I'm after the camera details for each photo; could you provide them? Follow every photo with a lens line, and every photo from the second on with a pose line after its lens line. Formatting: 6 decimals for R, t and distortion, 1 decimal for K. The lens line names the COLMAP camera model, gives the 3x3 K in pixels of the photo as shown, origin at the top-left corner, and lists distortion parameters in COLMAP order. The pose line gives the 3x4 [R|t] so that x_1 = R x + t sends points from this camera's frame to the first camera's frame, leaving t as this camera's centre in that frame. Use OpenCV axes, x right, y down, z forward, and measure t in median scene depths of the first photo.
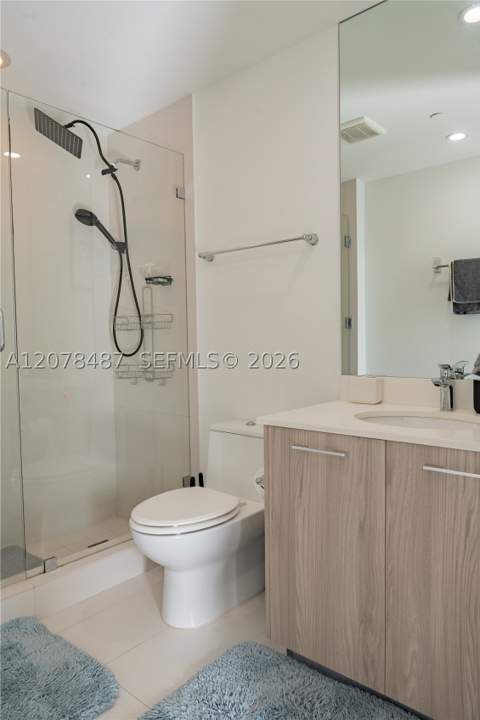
lens RADIAL K [[486.0, 0, 240.0], [0, 486.0, 360.0], [0, 0, 1]] dist [0.001870, -0.034937]
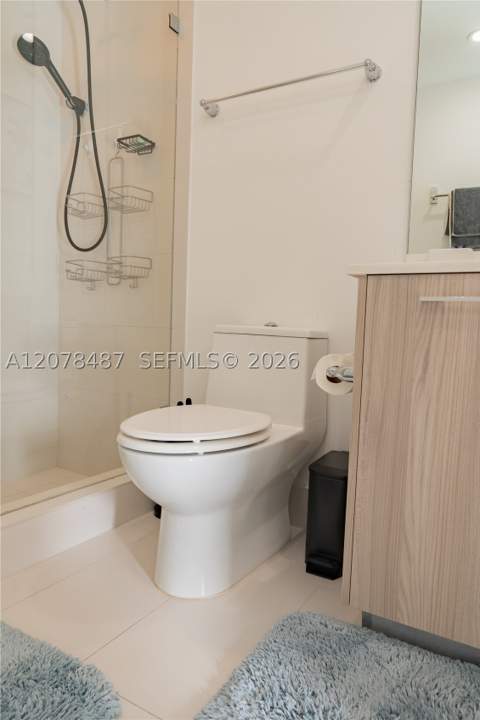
lens RADIAL K [[486.0, 0, 240.0], [0, 486.0, 360.0], [0, 0, 1]] dist [0.001870, -0.034937]
pose [[0.984577, 0.036942, 0.171007, -0.122309], [-0.042249, 0.998729, 0.027496, 0.136589], [-0.169774, -0.034297, 0.984886, 0.227872]]
